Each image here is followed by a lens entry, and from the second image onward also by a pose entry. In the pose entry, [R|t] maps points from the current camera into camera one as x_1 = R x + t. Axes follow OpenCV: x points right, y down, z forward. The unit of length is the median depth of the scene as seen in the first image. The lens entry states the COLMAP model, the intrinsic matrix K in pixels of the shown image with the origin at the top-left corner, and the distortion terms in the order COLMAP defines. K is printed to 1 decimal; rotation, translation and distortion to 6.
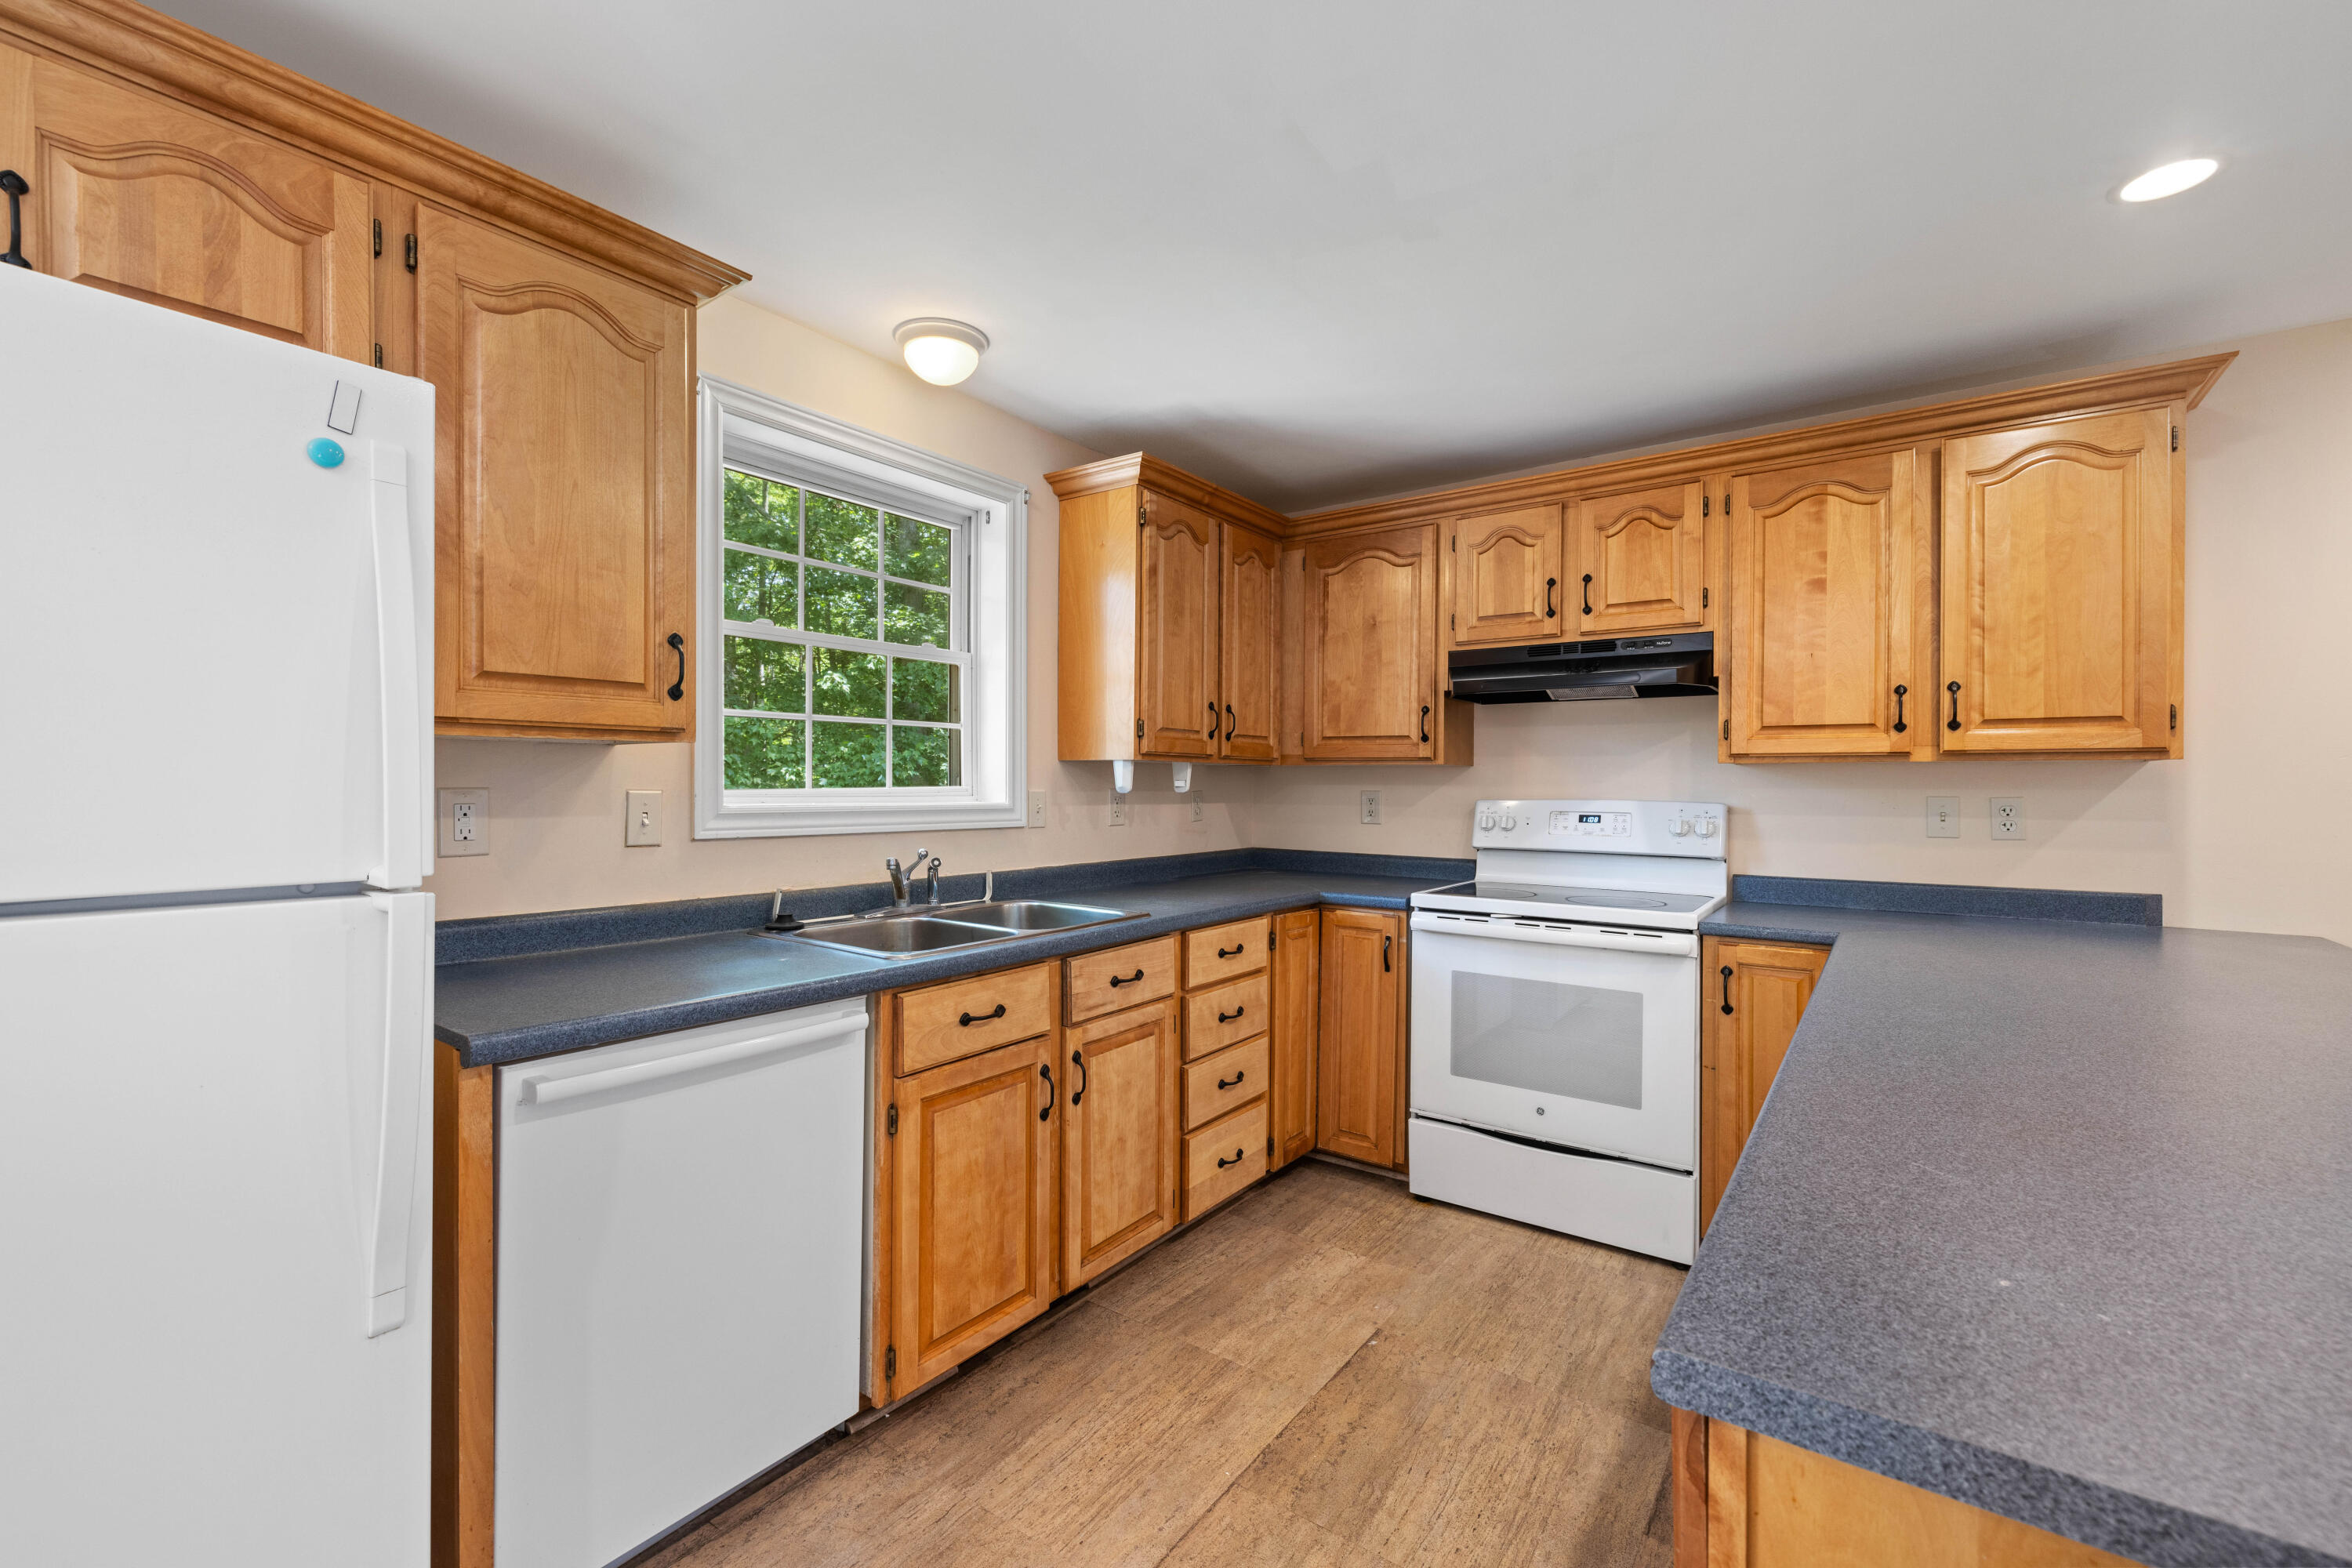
lens RADIAL K [[986.6, 0, 1168.1], [0, 986.6, 785.3], [0, 0, 1]] dist [0.001556, -0.000289]
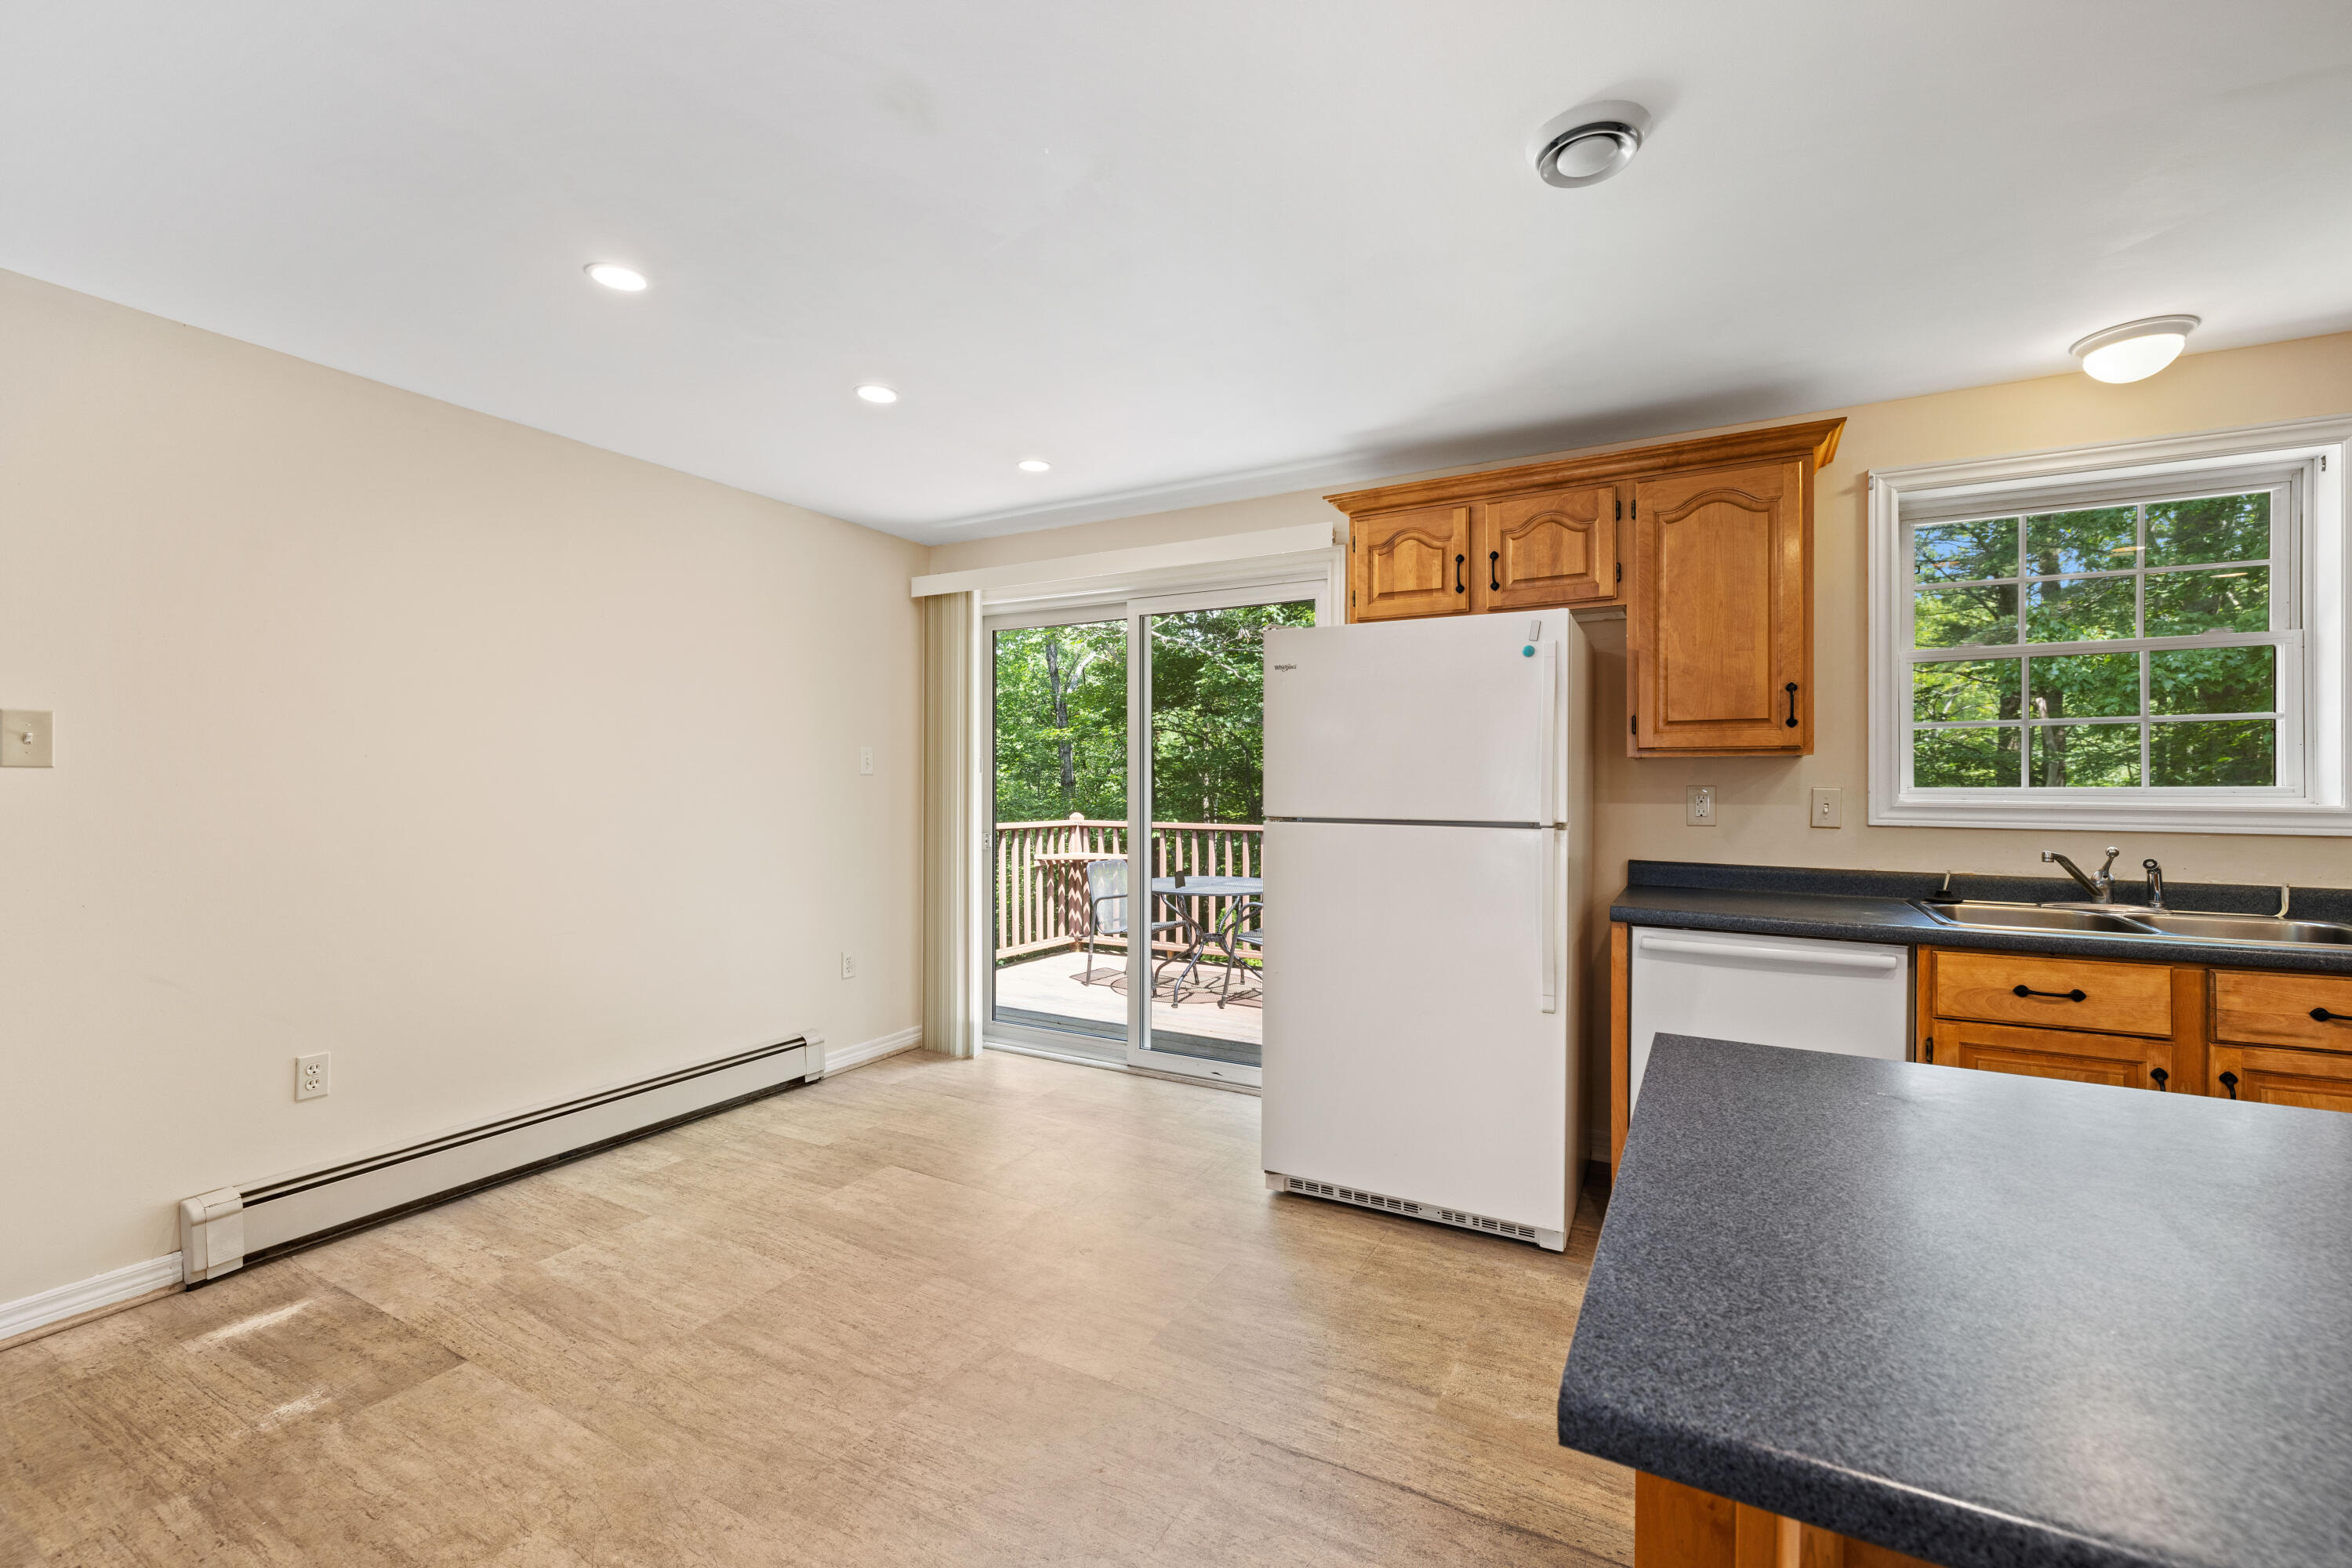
lens RADIAL K [[986.6, 0, 1173.5], [0, 986.6, 783.1], [0, 0, 1]] dist [0.001556, -0.000289]
pose [[0.126904, -0.003284, -0.991910, 0.594933], [-0.002918, 0.999989, -0.003684, 0.004653], [0.991911, 0.003362, 0.126893, -0.081221]]
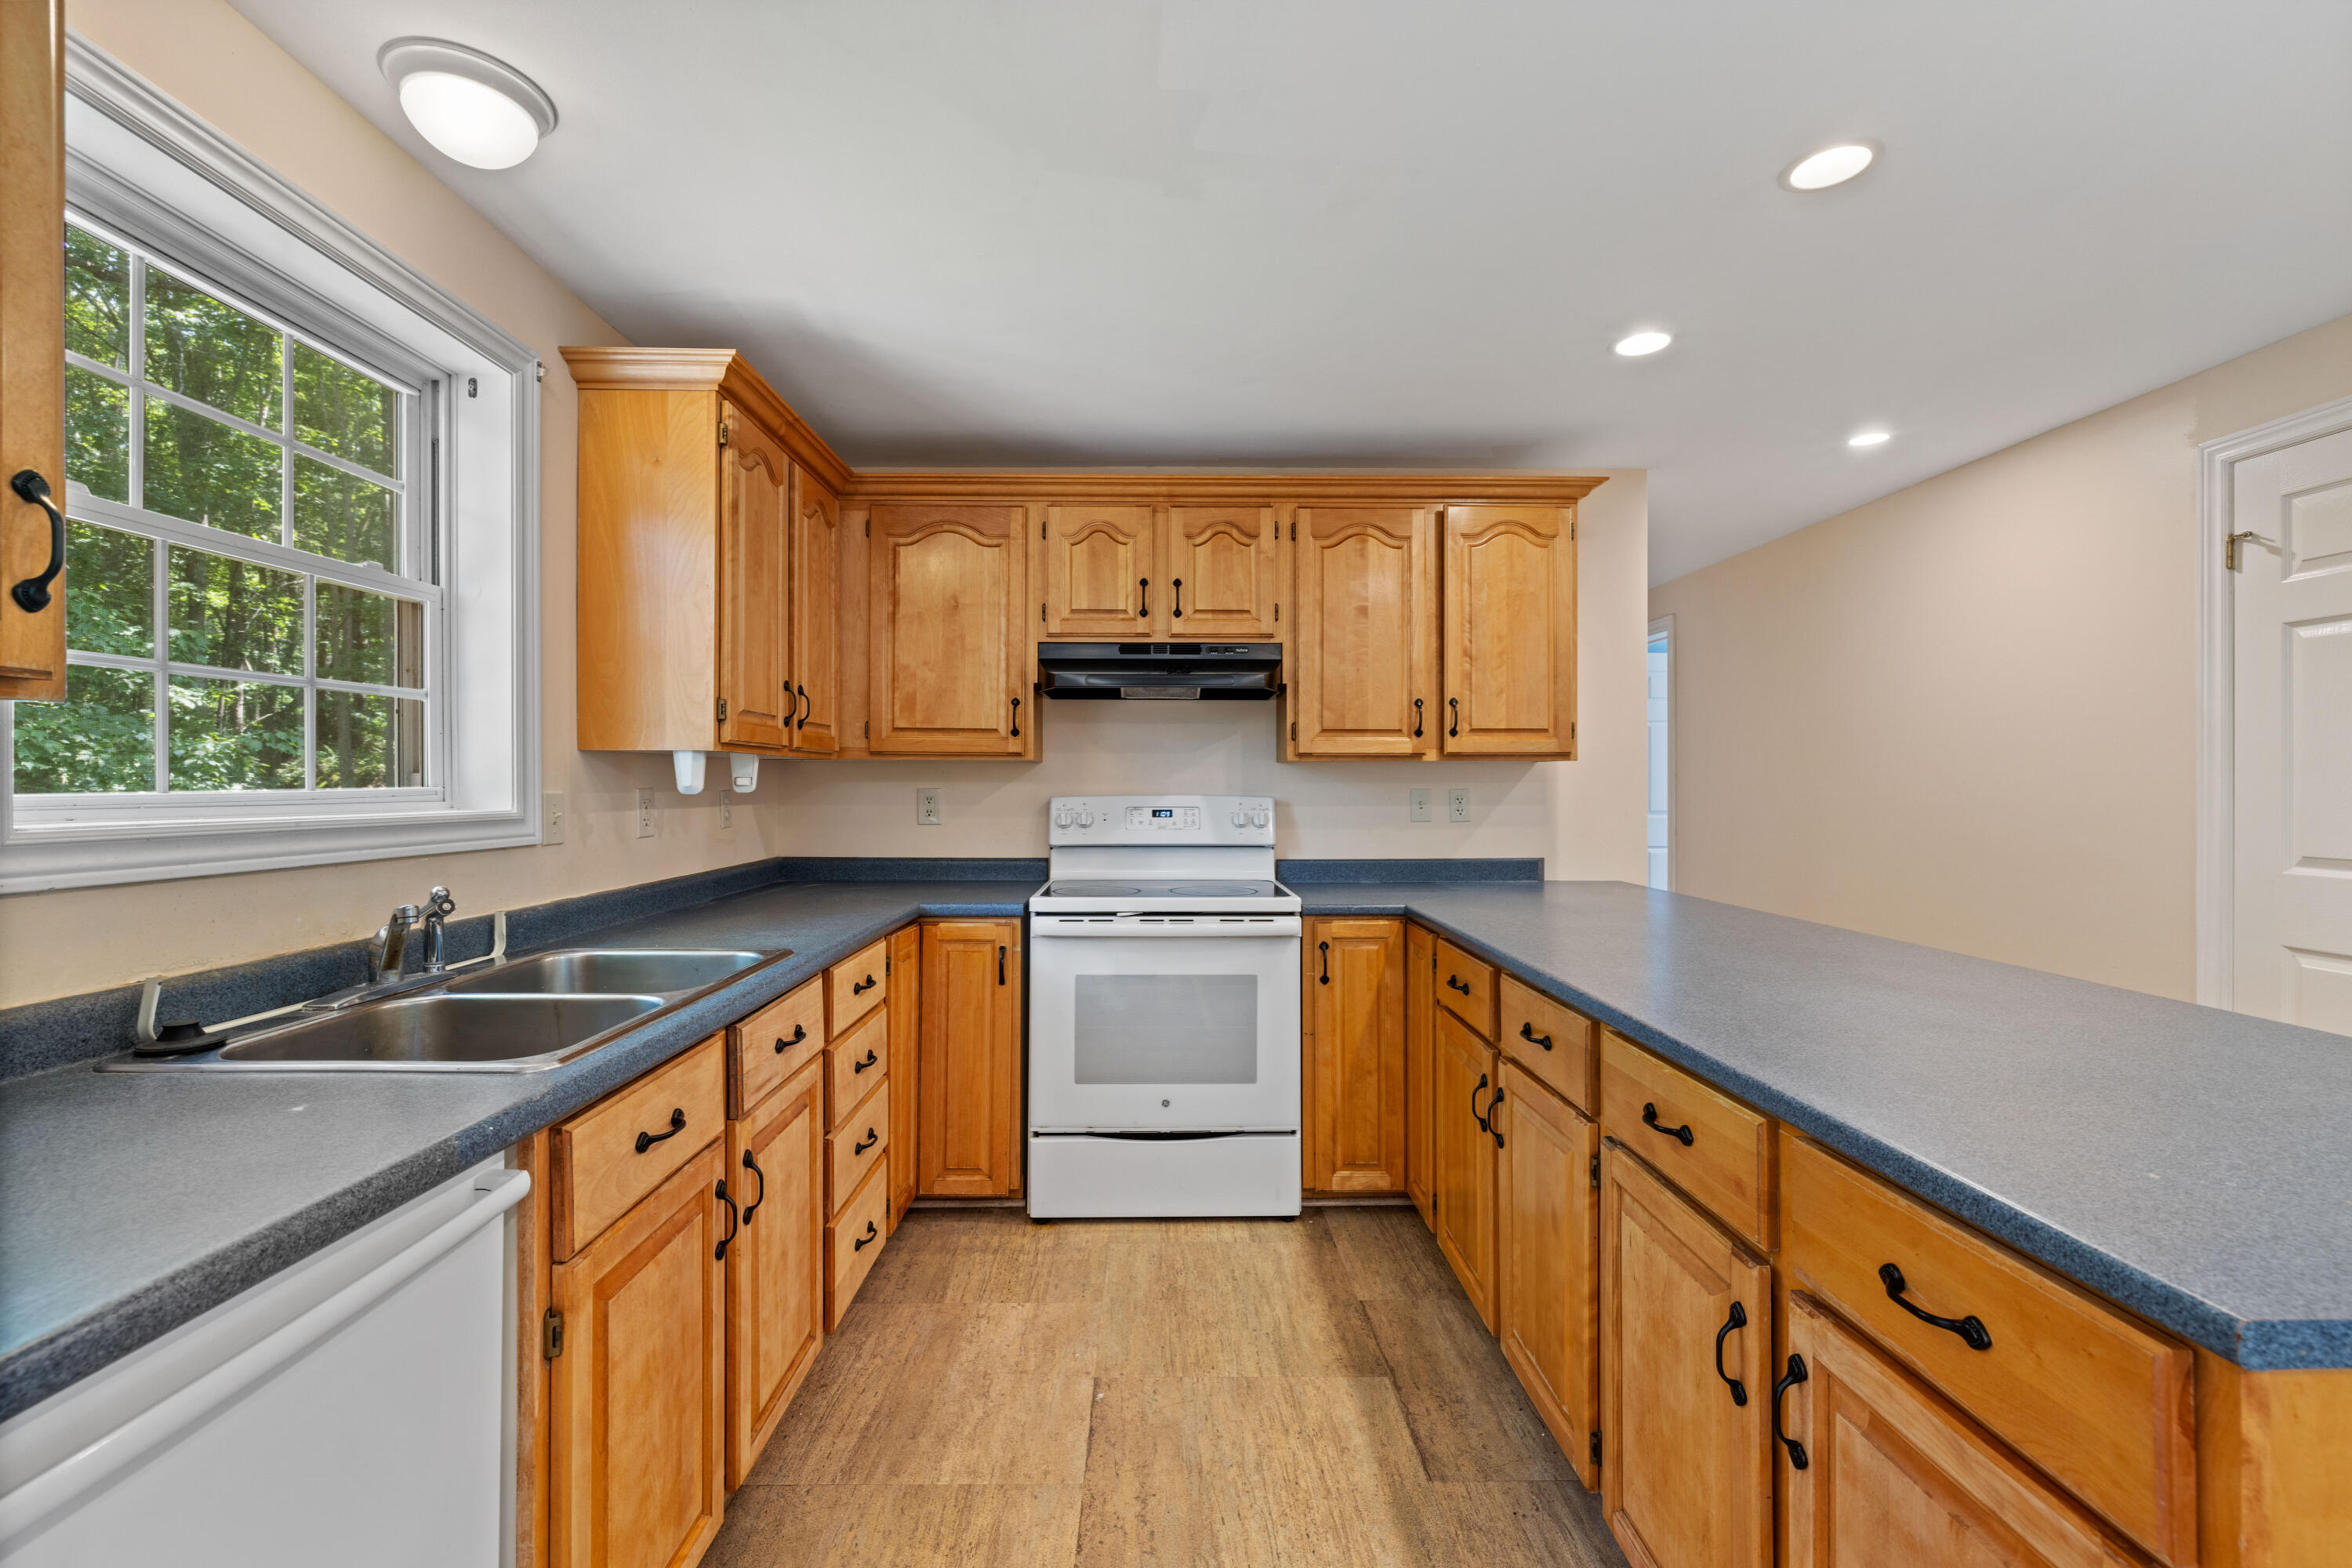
lens RADIAL K [[986.6, 0, 1170.1], [0, 986.6, 782.5], [0, 0, 1]] dist [0.001556, -0.000289]
pose [[0.797319, -0.005296, 0.603535, -0.239826], [0.004689, 0.999986, 0.002580, -0.001536], [-0.603540, 0.000773, 0.797332, 0.197858]]
